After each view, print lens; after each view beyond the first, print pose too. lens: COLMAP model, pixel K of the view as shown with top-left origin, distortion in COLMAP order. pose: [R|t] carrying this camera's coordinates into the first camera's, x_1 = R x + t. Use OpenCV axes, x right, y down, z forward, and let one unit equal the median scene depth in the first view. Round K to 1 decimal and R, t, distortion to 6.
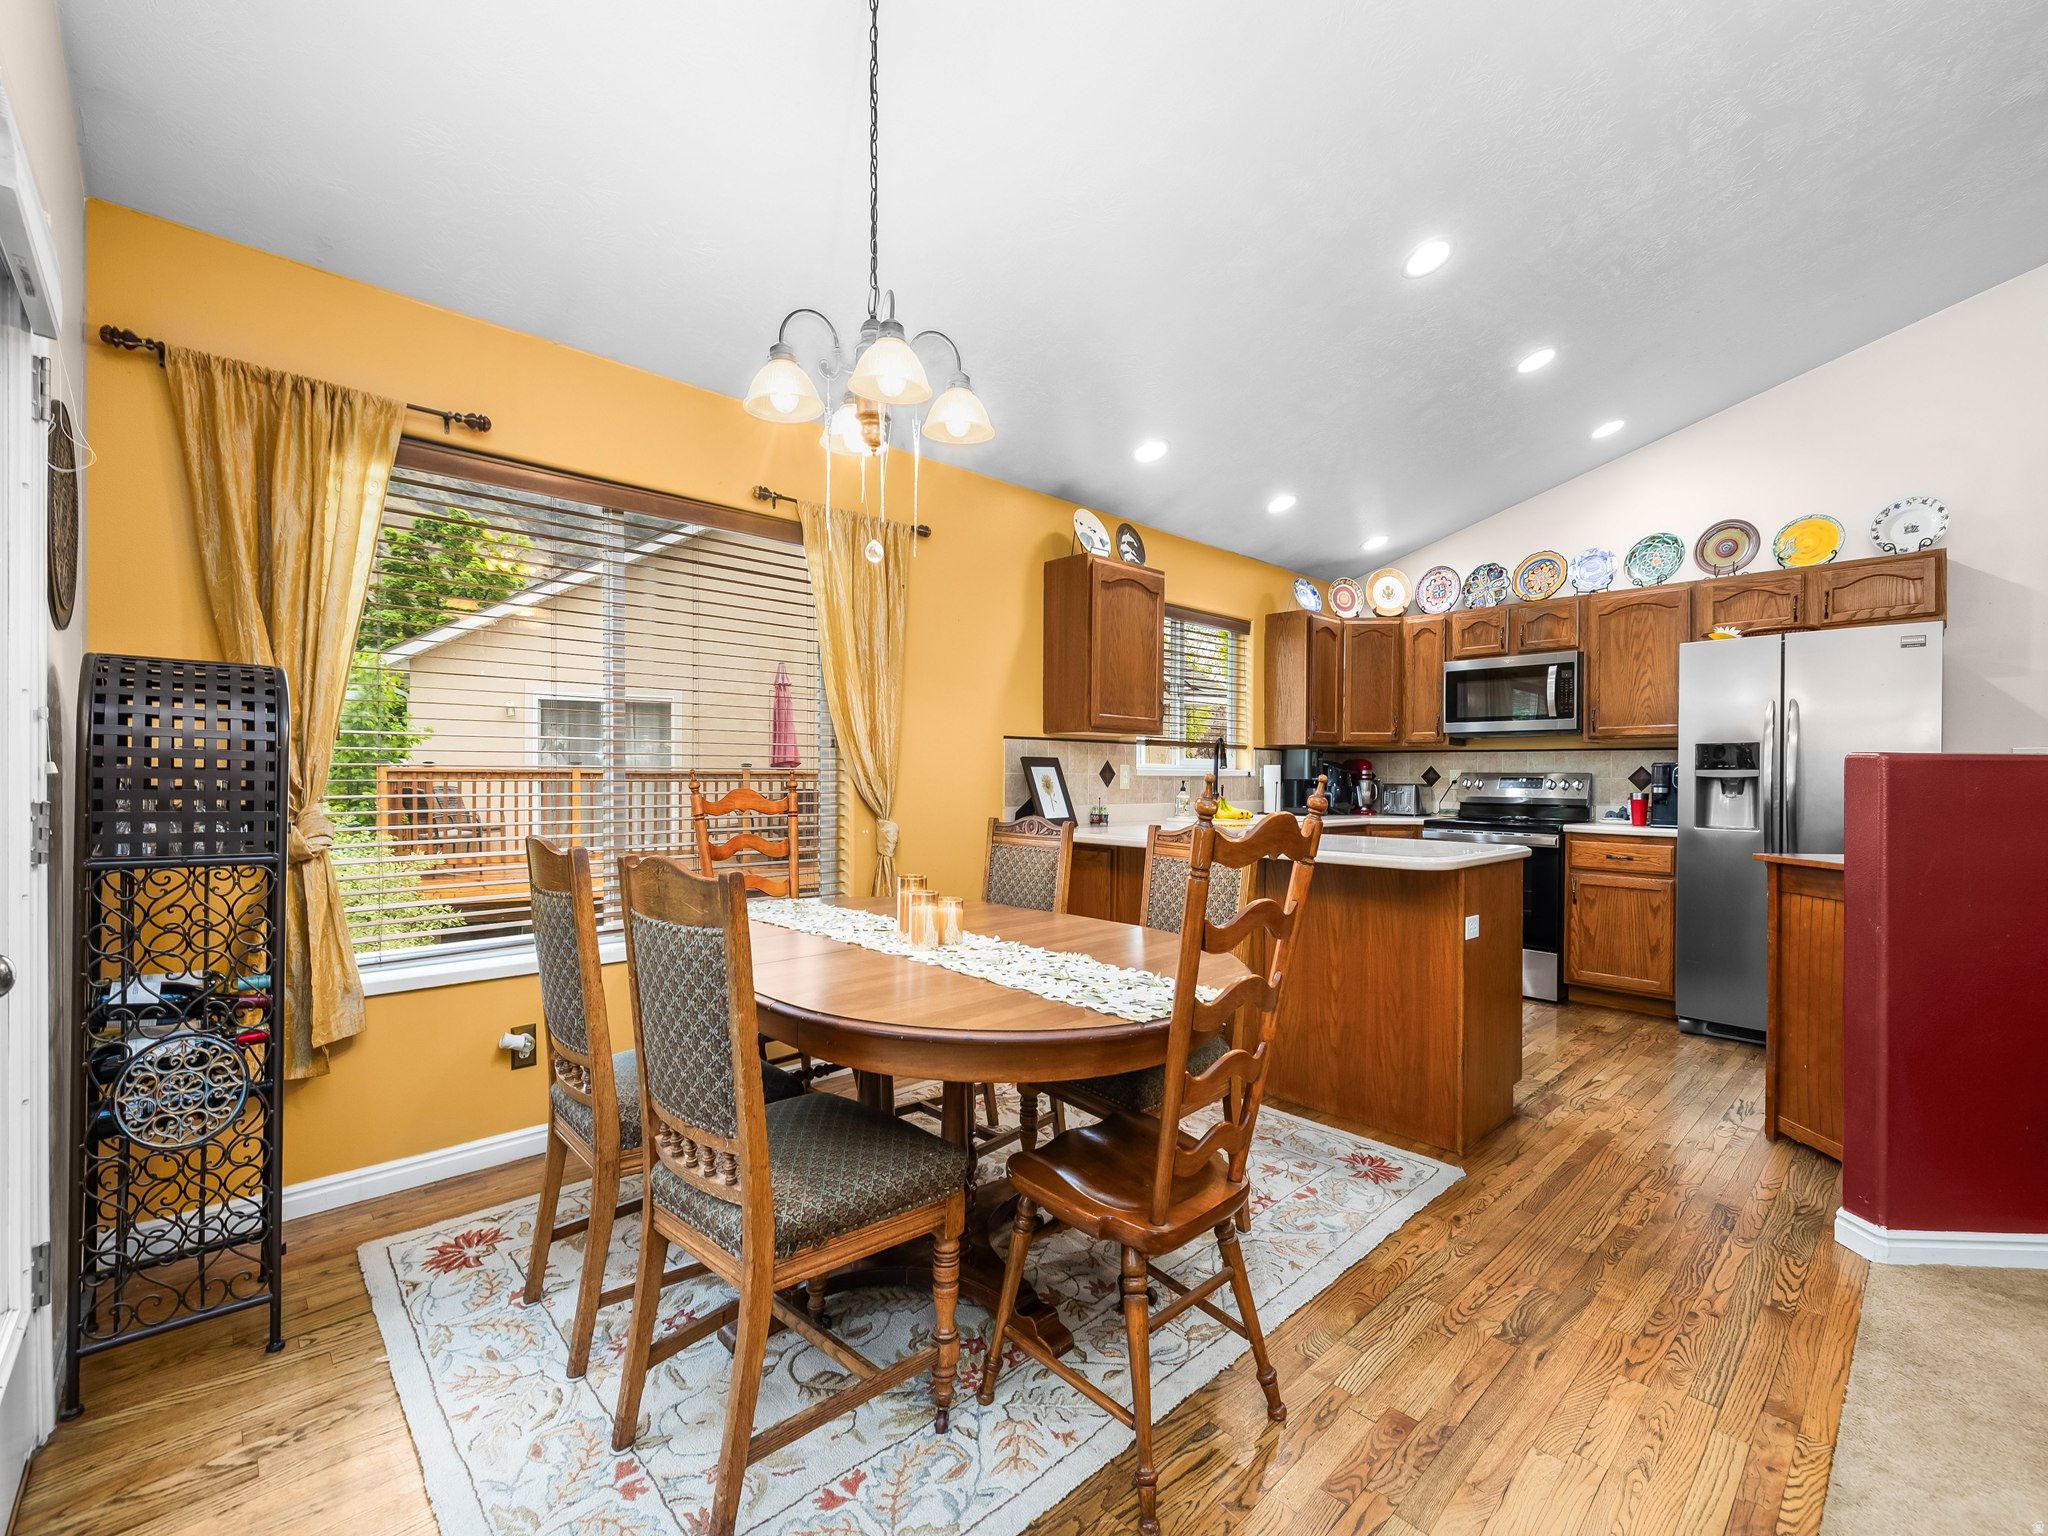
lens RADIAL K [[864.6, 0, 1008.3], [0, 864.6, 779.5], [0, 0, 1]] dist [-0.000255, 0.000319]
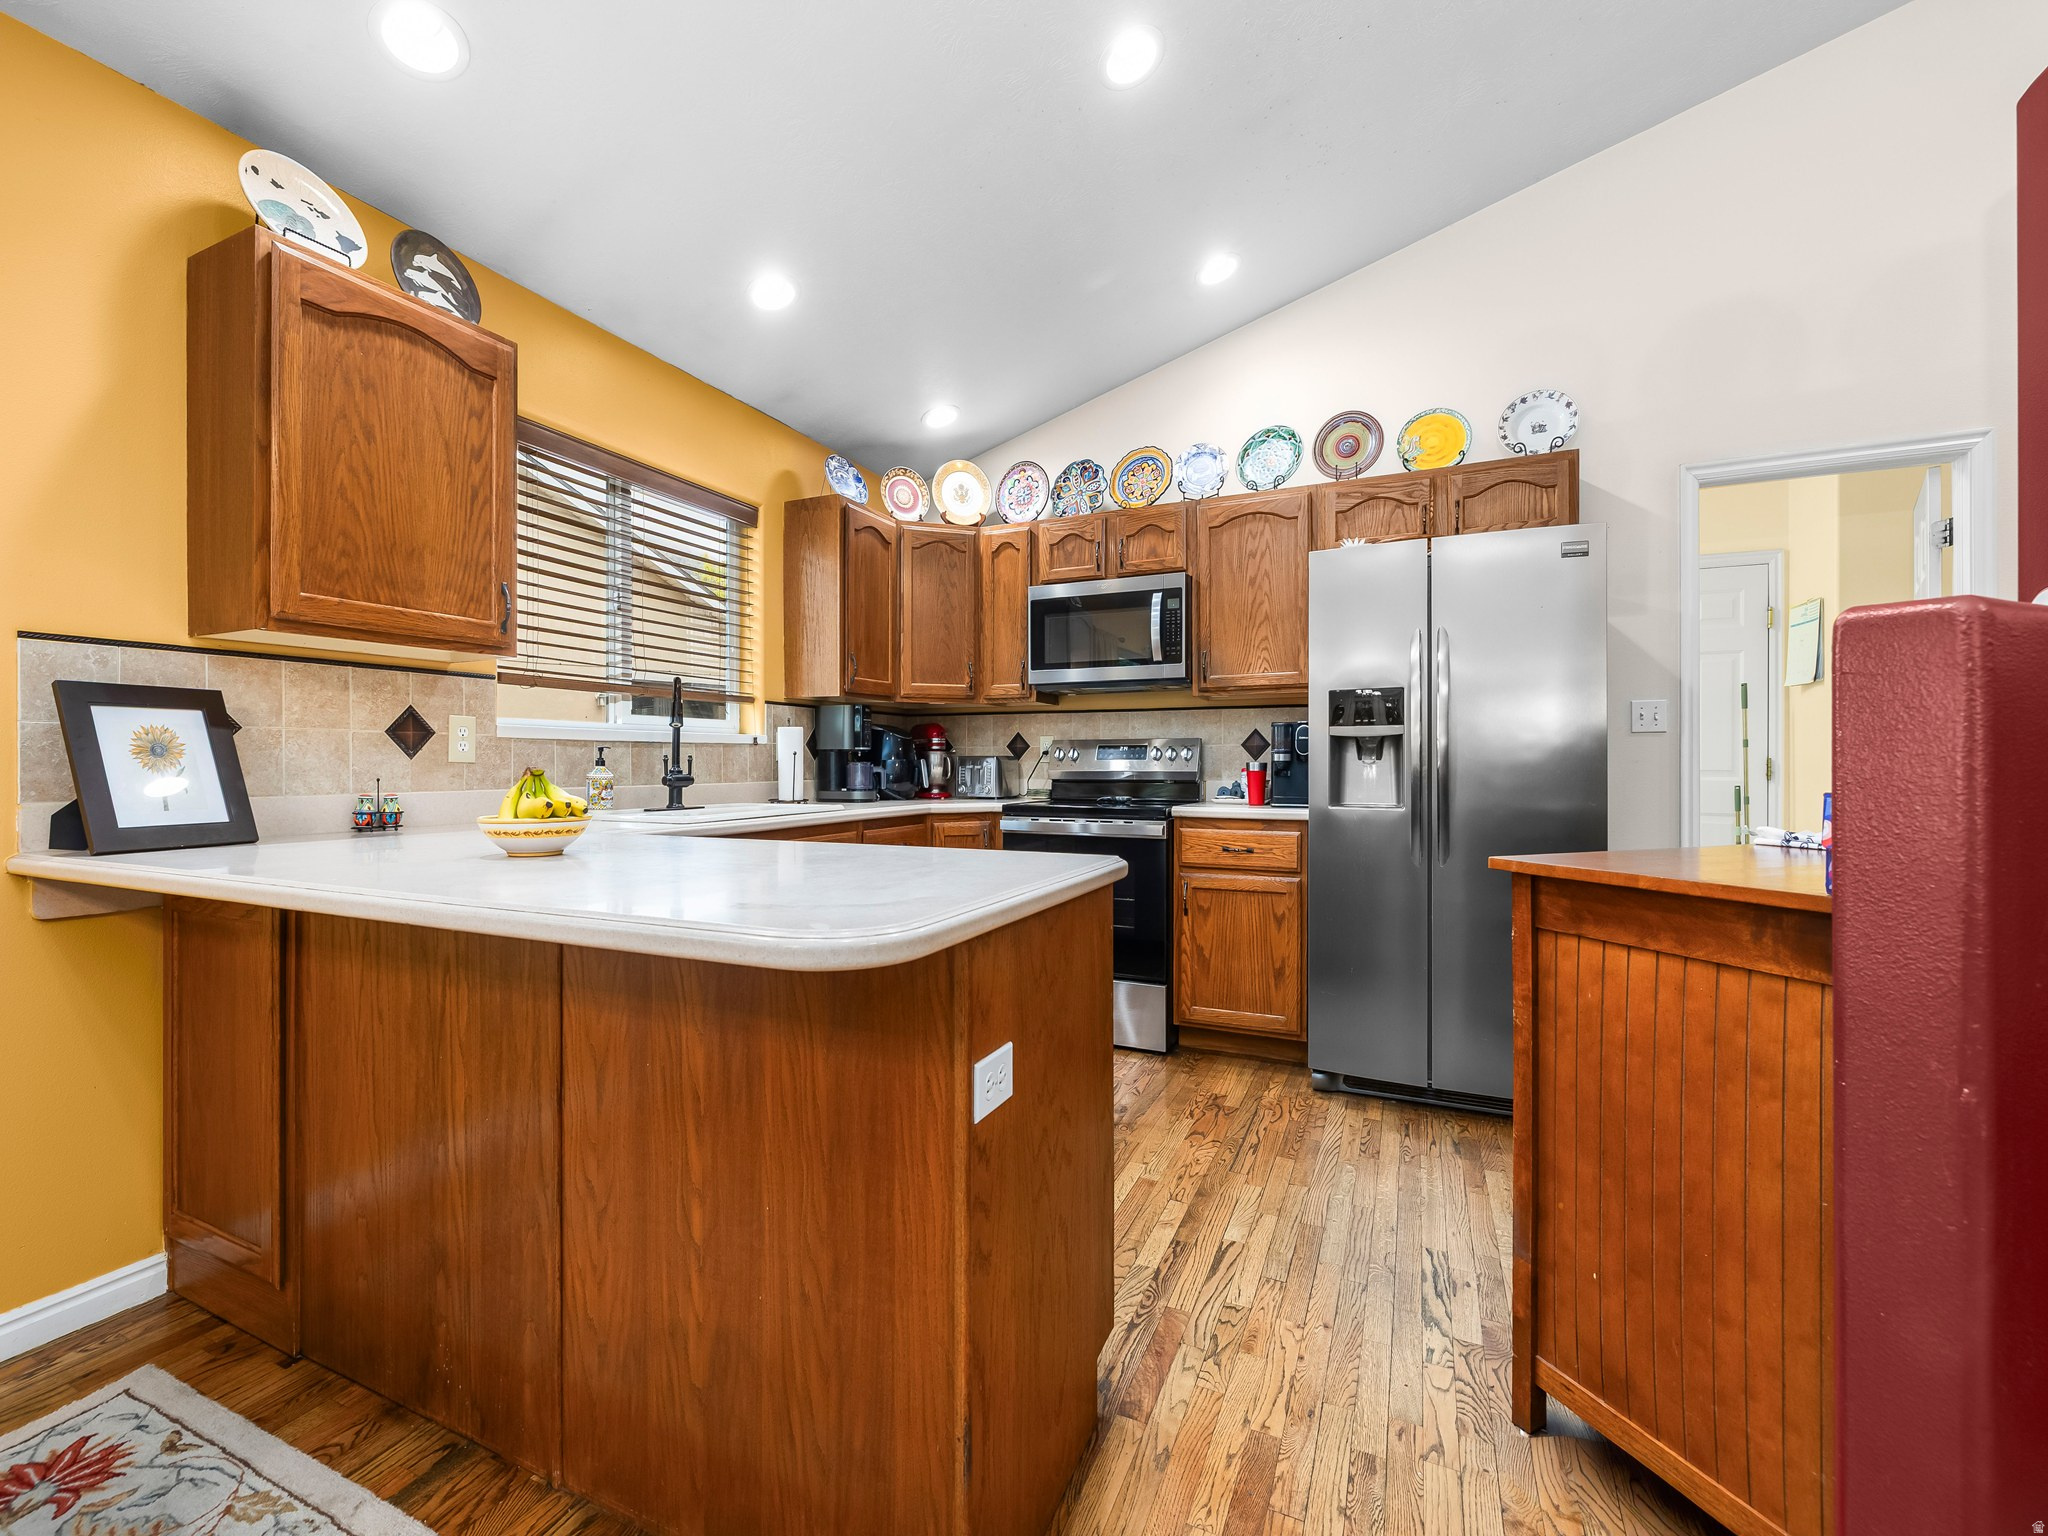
lens RADIAL K [[864.6, 0, 1003.7], [0, 864.6, 769.5], [0, 0, 1]] dist [-0.000255, 0.000319]
pose [[0.925587, -0.011193, 0.378370, 0.267066], [0.010108, 0.999937, 0.004852, 0.018005], [-0.378400, -0.000667, 0.925642, 0.429505]]
